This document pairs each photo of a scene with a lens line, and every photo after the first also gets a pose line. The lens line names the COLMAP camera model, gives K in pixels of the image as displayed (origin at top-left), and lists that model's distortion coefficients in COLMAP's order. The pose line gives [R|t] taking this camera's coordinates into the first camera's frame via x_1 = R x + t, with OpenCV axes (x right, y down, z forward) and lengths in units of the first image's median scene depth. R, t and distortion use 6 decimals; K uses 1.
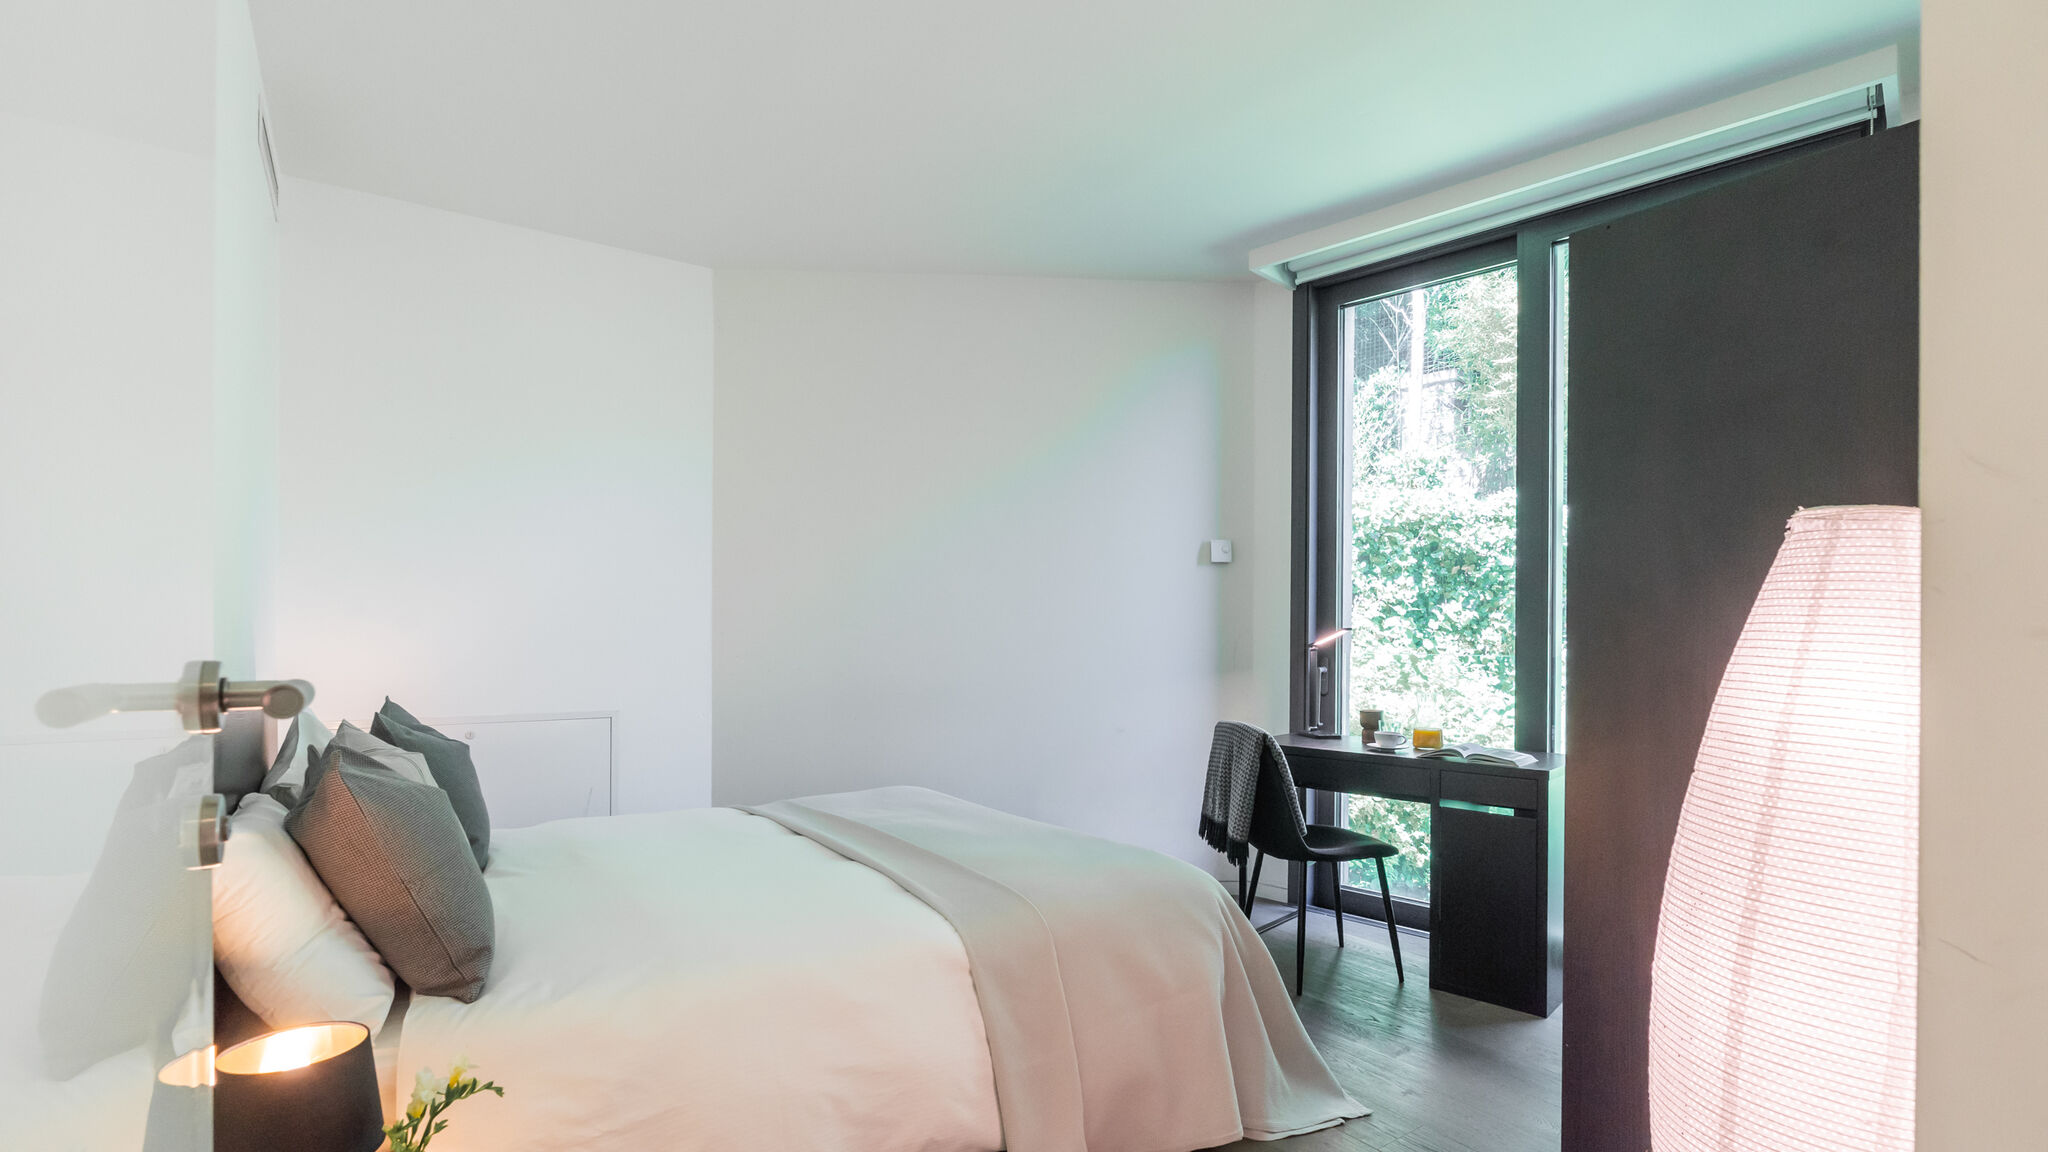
lens RADIAL K [[937.6, 0, 1029.3], [0, 937.6, 572.5], [0, 0, 1]] dist [-0.007092, 0.000627]
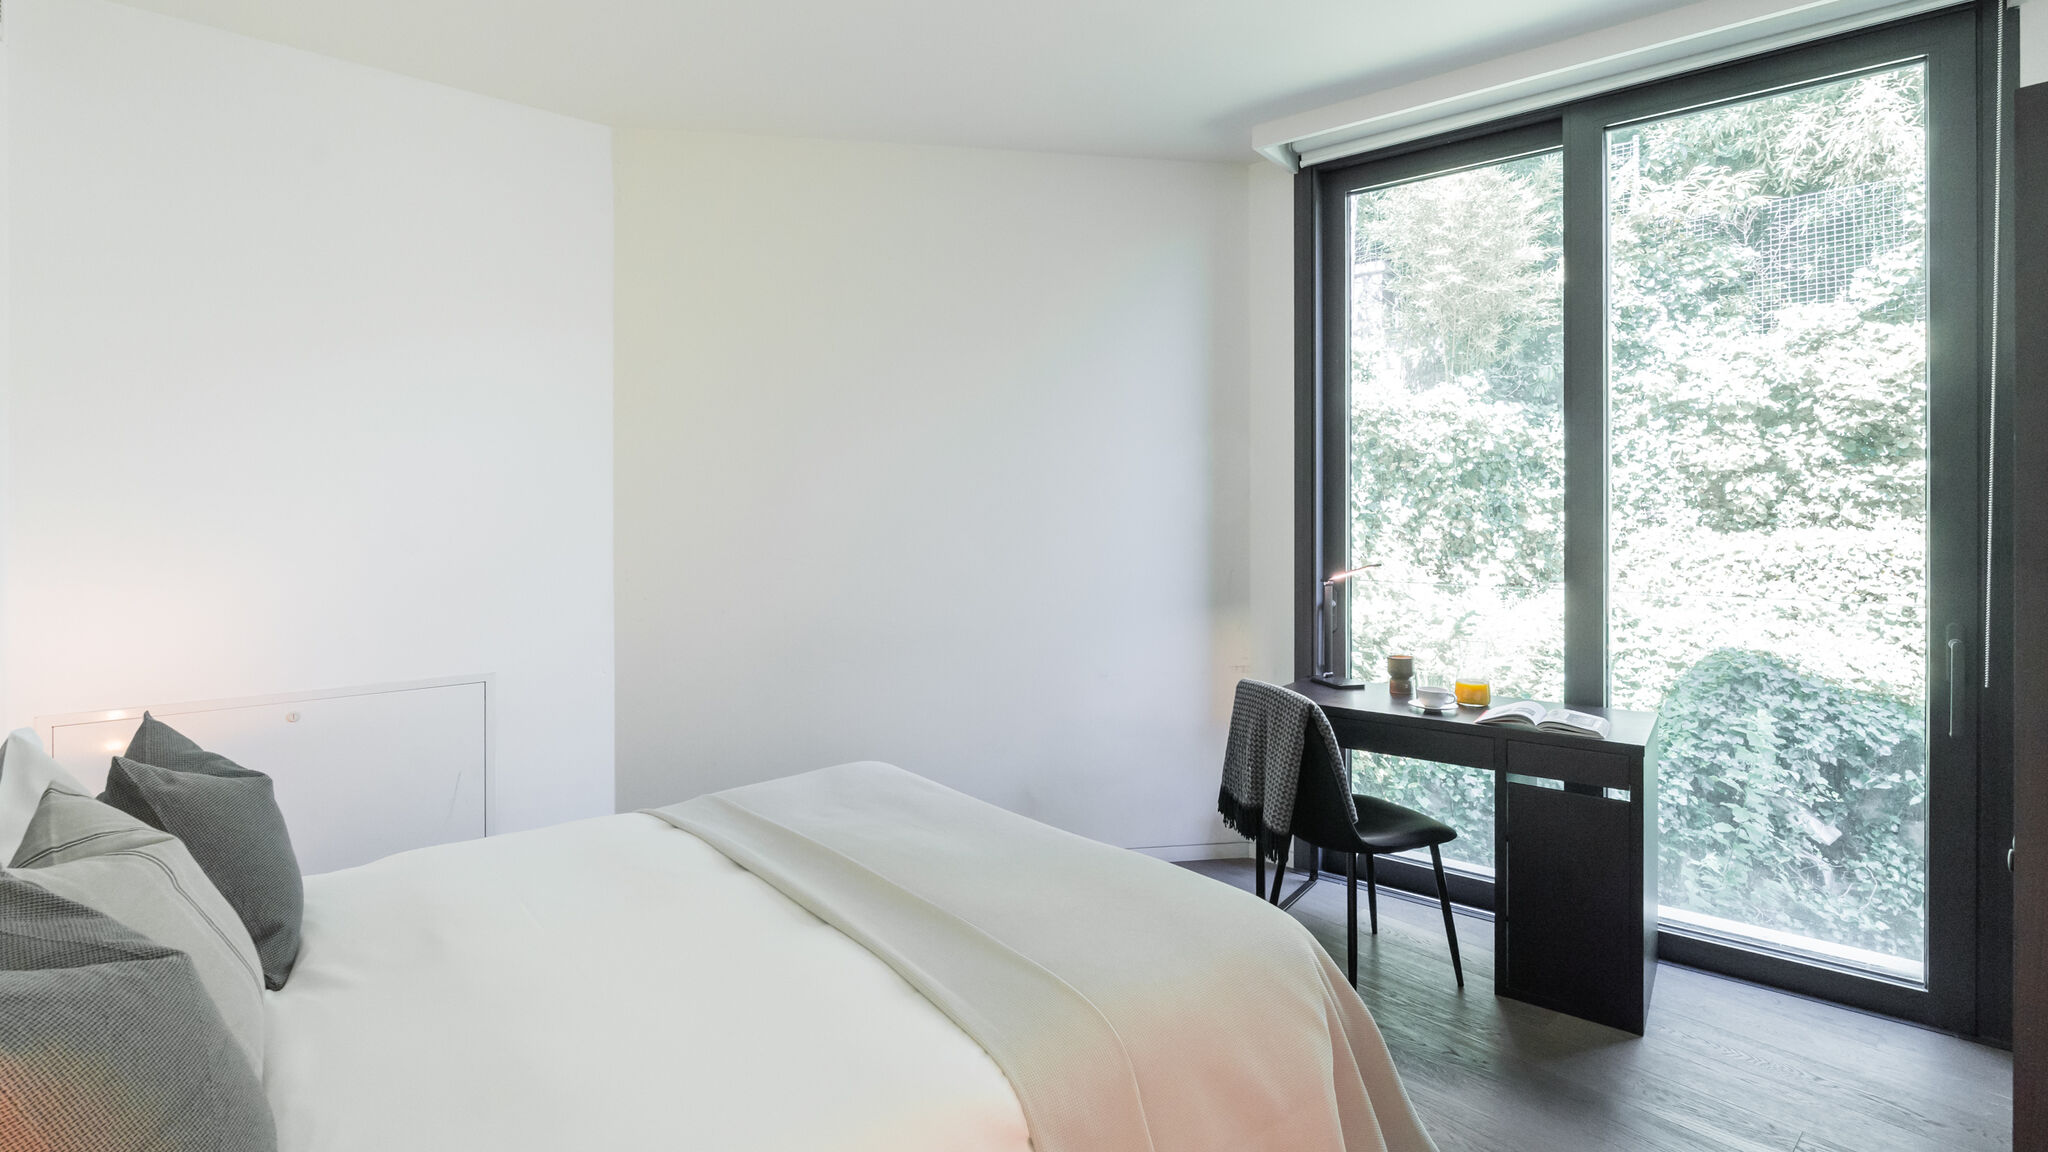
lens RADIAL K [[910.7, 0, 1018.6], [0, 910.7, 459.9], [0, 0, 1]] dist [-0.006931, -0.000198]
pose [[0.994153, -0.006621, 0.107774, -0.080332], [0.005232, 0.999900, 0.013162, -0.050139], [-0.107851, -0.012521, 0.994088, 0.193274]]
